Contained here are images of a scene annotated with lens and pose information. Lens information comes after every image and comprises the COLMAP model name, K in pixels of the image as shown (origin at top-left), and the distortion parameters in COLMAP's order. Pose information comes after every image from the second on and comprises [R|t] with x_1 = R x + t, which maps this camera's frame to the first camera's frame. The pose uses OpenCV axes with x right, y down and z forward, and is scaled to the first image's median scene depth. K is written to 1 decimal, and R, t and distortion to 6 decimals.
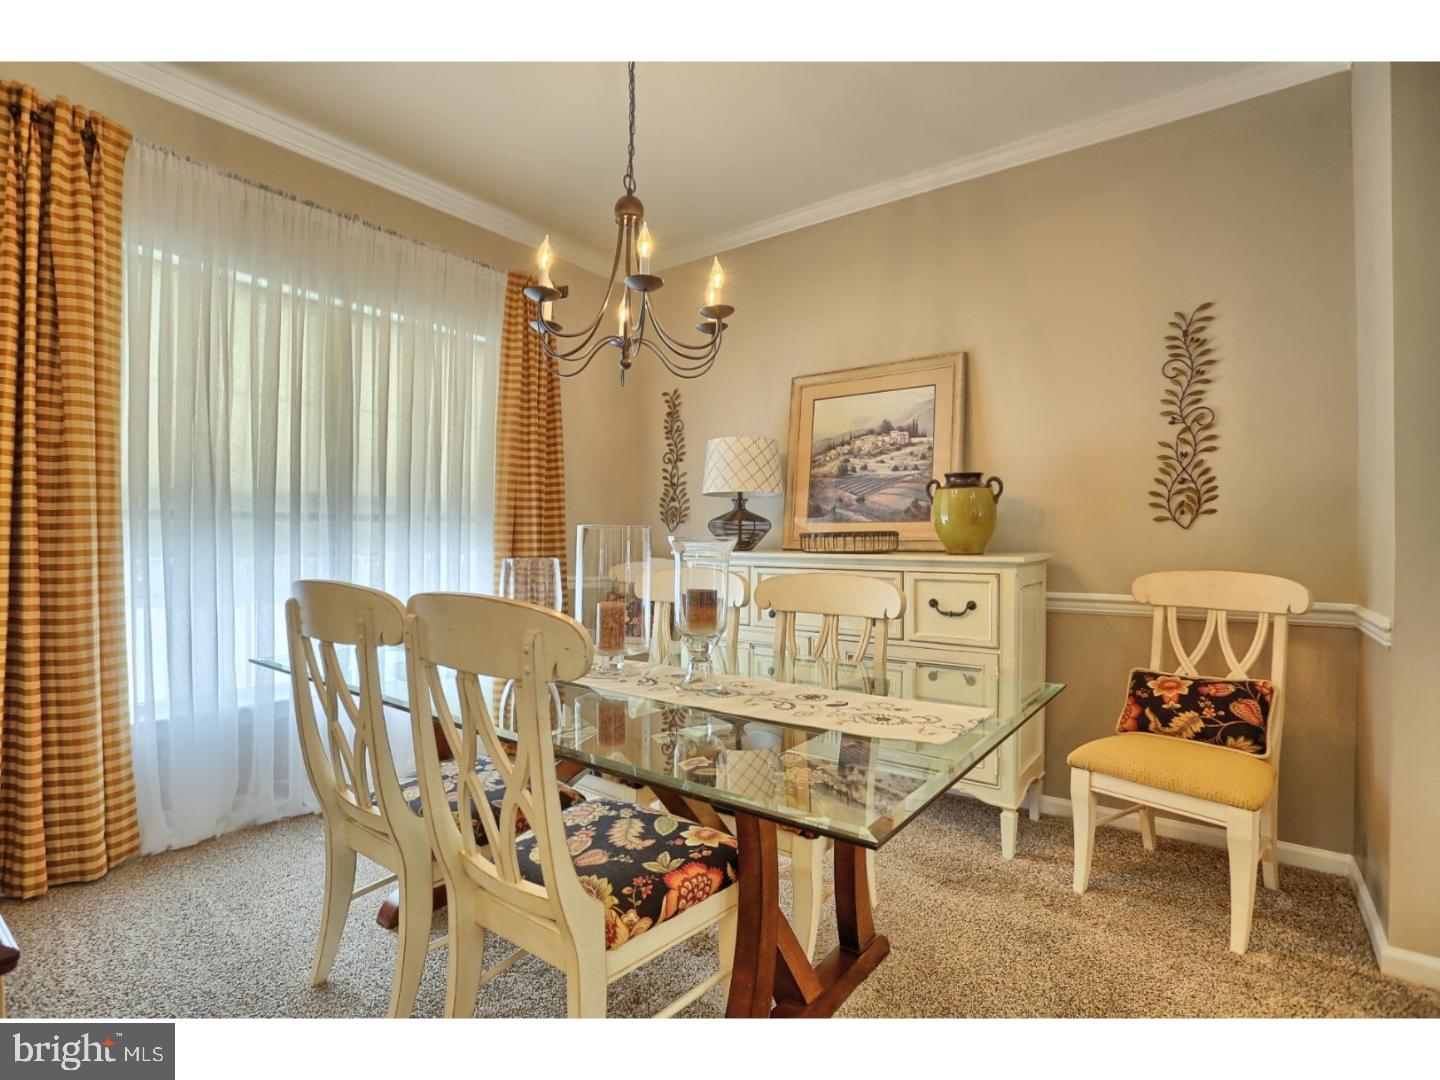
lens RADIAL K [[691.3, 0, 729.6], [0, 691.3, 539.3], [0, 0, 1]] dist [-0.054545, 0.013936]
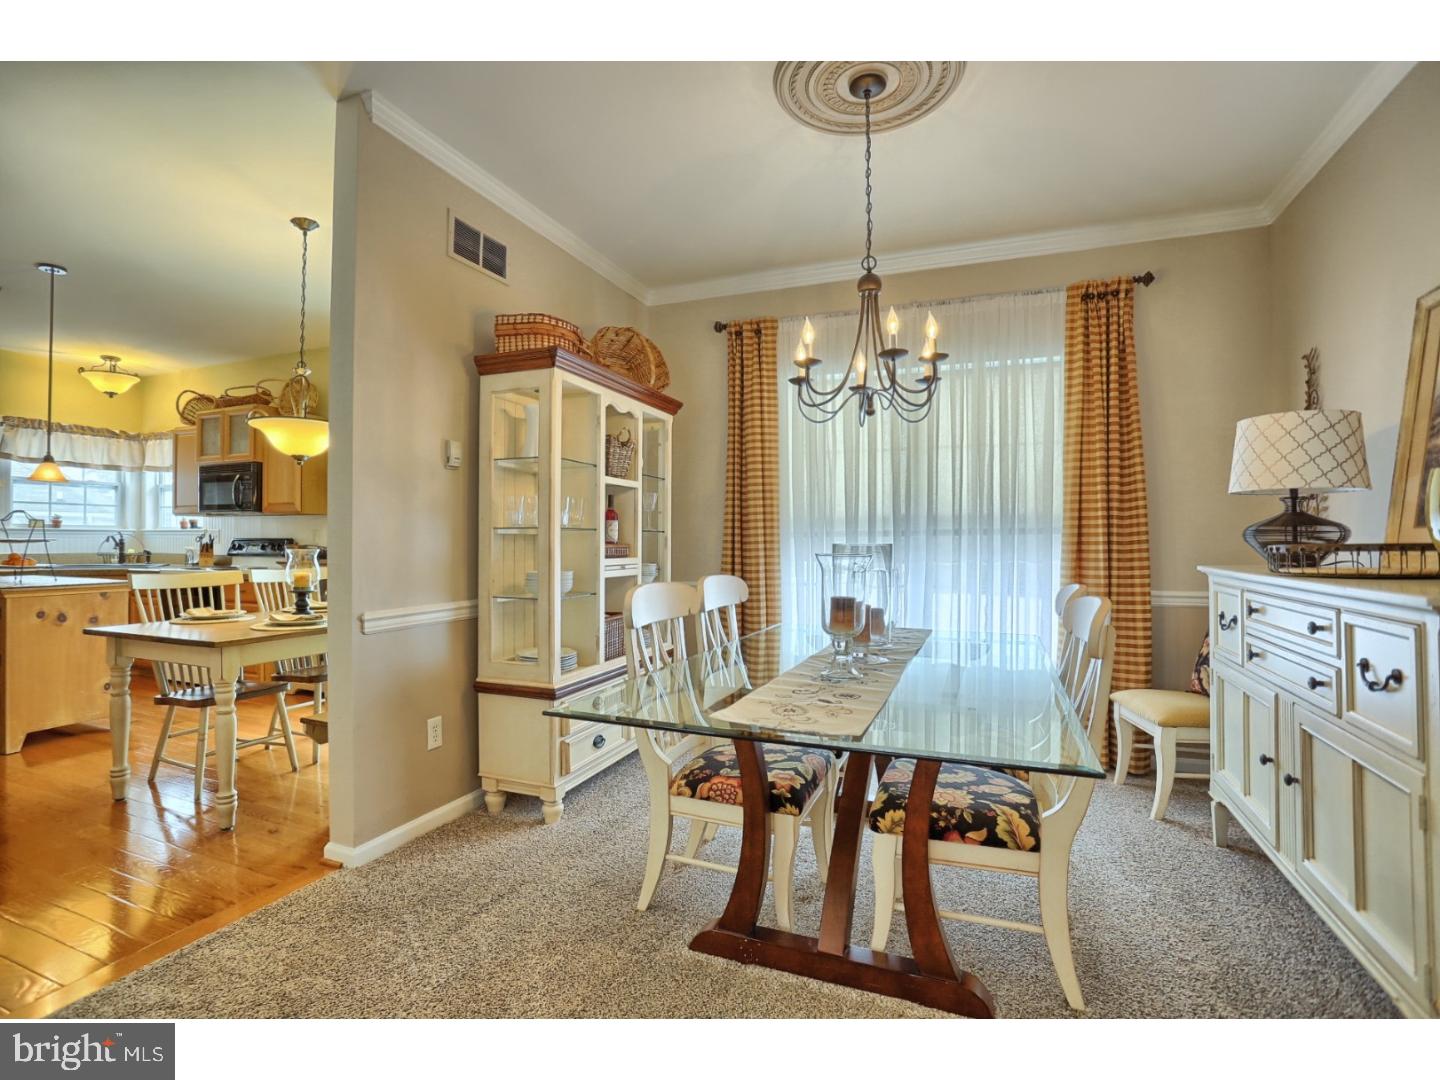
lens RADIAL K [[691.3, 0, 724.0], [0, 691.3, 539.0], [0, 0, 1]] dist [-0.054545, 0.013936]
pose [[0.244410, -0.007301, -0.969645, 0.795575], [-0.002543, 0.999963, -0.008170, -0.011068], [0.969669, 0.004463, 0.244382, 0.366274]]
